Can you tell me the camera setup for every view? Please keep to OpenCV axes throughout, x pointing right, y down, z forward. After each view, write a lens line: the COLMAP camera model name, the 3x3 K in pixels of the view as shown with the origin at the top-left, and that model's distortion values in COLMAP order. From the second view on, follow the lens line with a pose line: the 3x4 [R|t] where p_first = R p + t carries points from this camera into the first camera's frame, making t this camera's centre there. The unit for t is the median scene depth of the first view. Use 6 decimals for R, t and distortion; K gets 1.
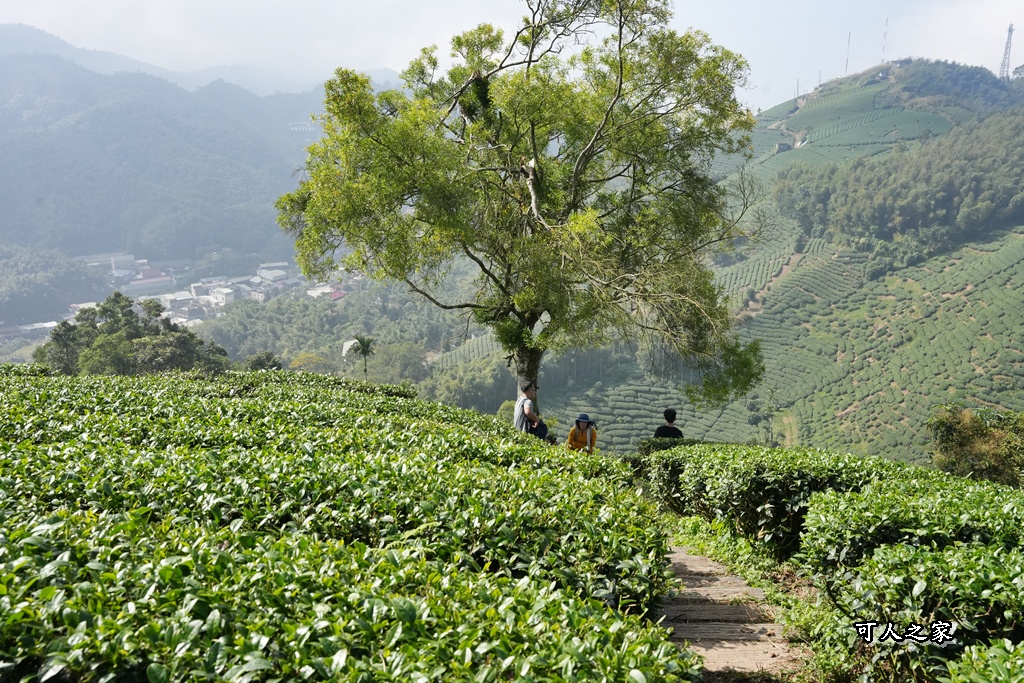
lens RADIAL K [[1046.5, 0, 512.0], [0, 1046.5, 341.5], [0, 0, 1]] dist [-0.014087, 0.167188]
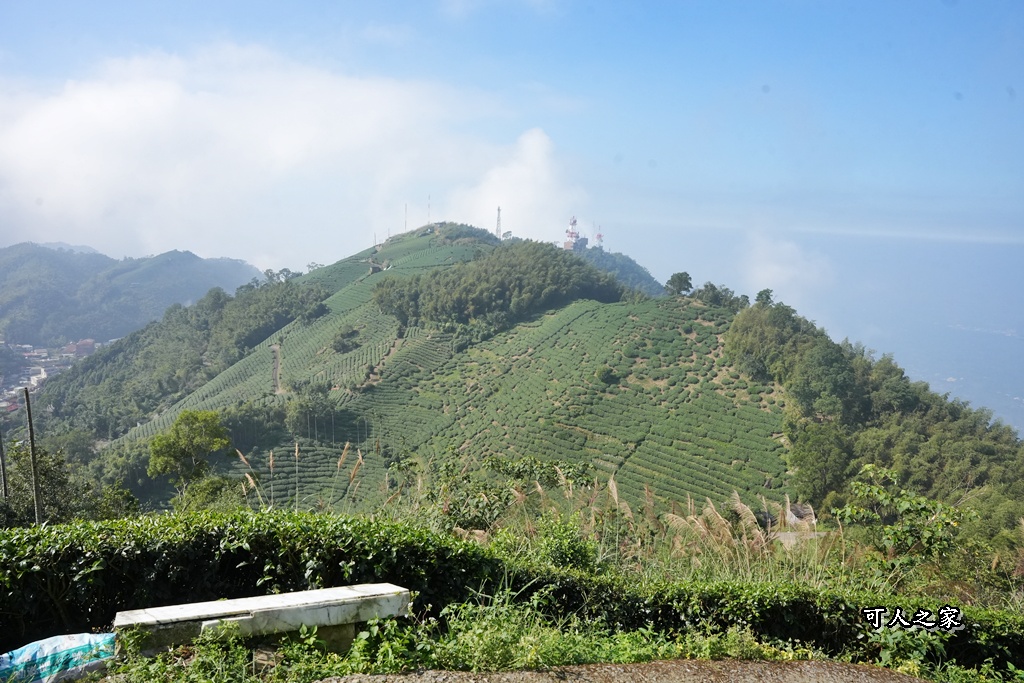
lens RADIAL K [[705.5, 0, 512.0], [0, 705.5, 341.5], [0, 0, 1]] dist [-0.184004, 0.144838]
pose [[0.890129, -0.039594, 0.453985, -0.004928], [0.094295, 0.990661, -0.098485, 0.022994], [-0.445846, 0.130473, 0.885550, 0.166171]]
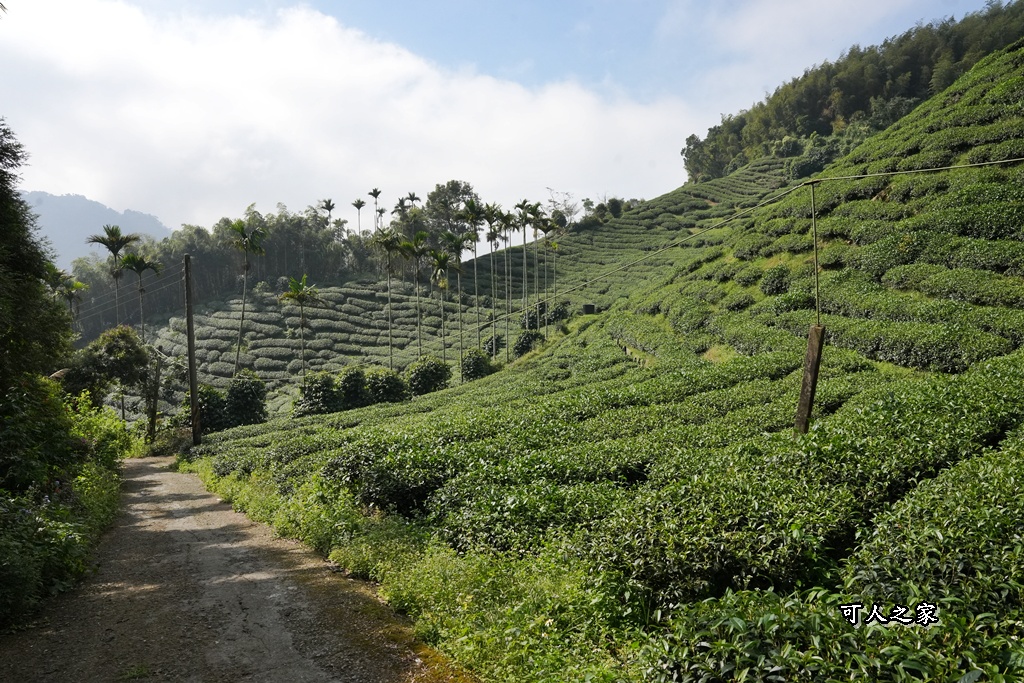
lens RADIAL K [[705.5, 0, 512.0], [0, 705.5, 341.5], [0, 0, 1]] dist [-0.184004, 0.144838]
pose [[0.992848, 0.044224, -0.110890, 0.222786], [-0.062943, 0.983179, -0.171458, 0.116573], [0.101442, 0.177212, 0.978931, 0.602911]]
